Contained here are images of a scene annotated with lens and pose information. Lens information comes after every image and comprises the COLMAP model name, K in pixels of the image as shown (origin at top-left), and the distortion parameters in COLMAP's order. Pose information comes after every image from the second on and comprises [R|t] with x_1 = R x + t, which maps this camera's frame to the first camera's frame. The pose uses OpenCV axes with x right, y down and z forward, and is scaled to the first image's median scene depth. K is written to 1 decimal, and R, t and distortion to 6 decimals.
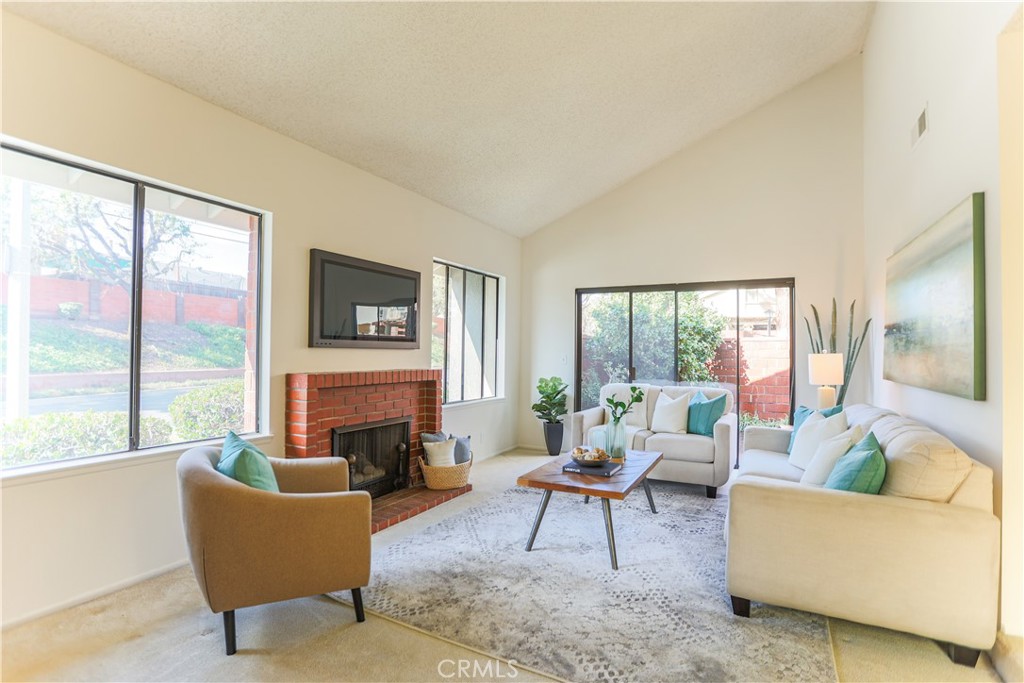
lens RADIAL K [[495.0, 0, 512.0], [0, 495.0, 341.5], [0, 0, 1]] dist [-0.024830, 0.001321]
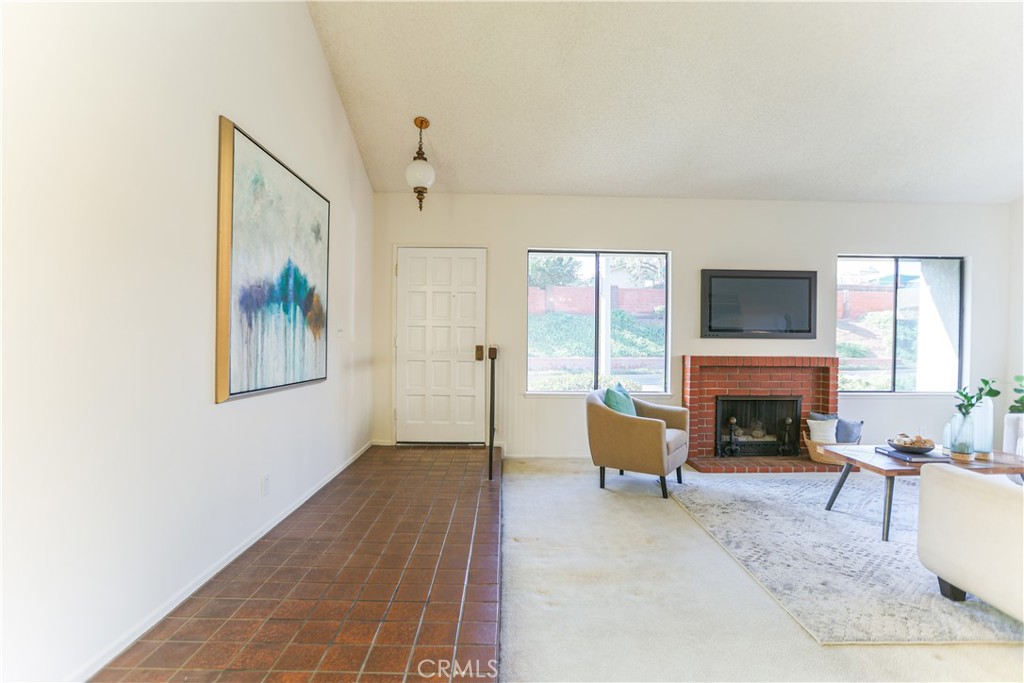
lens RADIAL K [[495.0, 0, 512.0], [0, 495.0, 341.5], [0, 0, 1]] dist [-0.024830, 0.001321]
pose [[0.475574, -0.001895, -0.879674, 0.590881], [0.018824, 0.999791, 0.008023, 0.000281], [0.879474, -0.020374, 0.475510, -0.173440]]
